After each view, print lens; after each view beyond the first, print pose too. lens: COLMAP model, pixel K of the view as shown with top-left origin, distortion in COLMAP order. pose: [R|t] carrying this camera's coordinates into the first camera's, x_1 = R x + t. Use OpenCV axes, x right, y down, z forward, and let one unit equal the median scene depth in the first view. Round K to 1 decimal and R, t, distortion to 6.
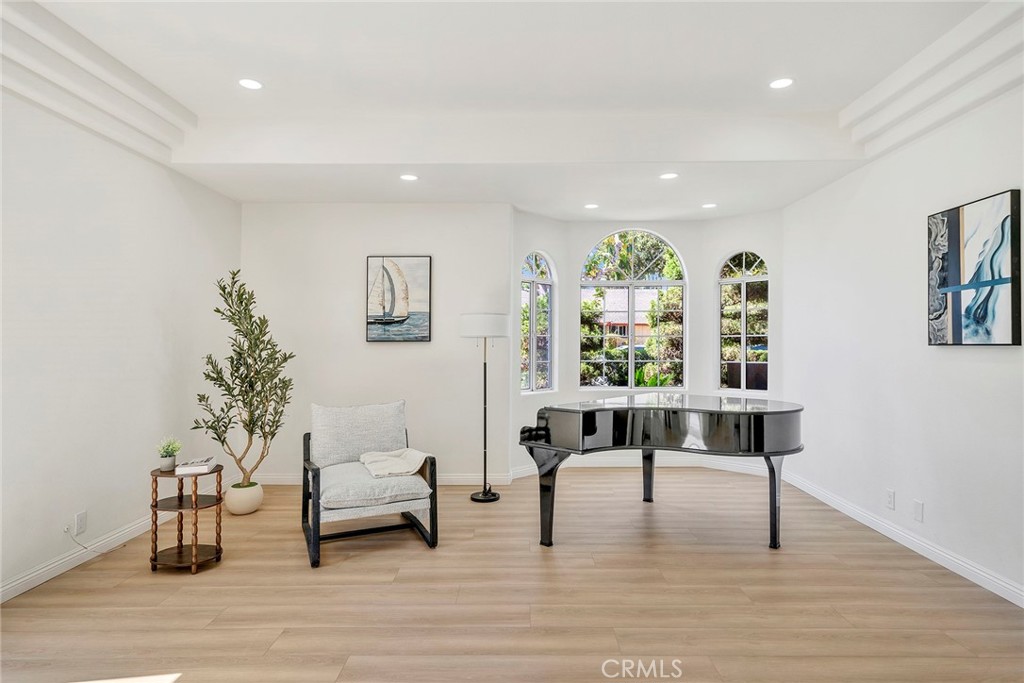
lens RADIAL K [[578.0, 0, 512.0], [0, 578.0, 341.5], [0, 0, 1]] dist [-0.002809, -0.000530]
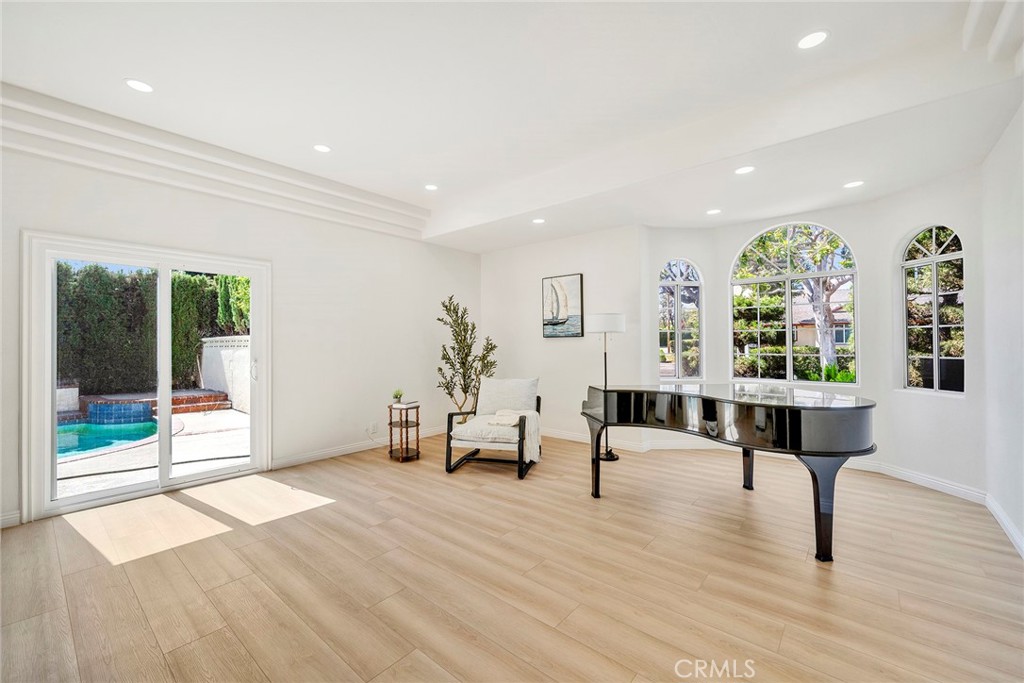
lens RADIAL K [[416.5, 0, 483.3], [0, 416.5, 341.3], [0, 0, 1]] dist [0.000475, 0.000199]
pose [[0.747360, -0.005024, -0.664400, 0.401496], [0.002732, 0.999986, -0.004487, 0.017604], [0.664413, 0.001538, 0.747364, 0.140416]]
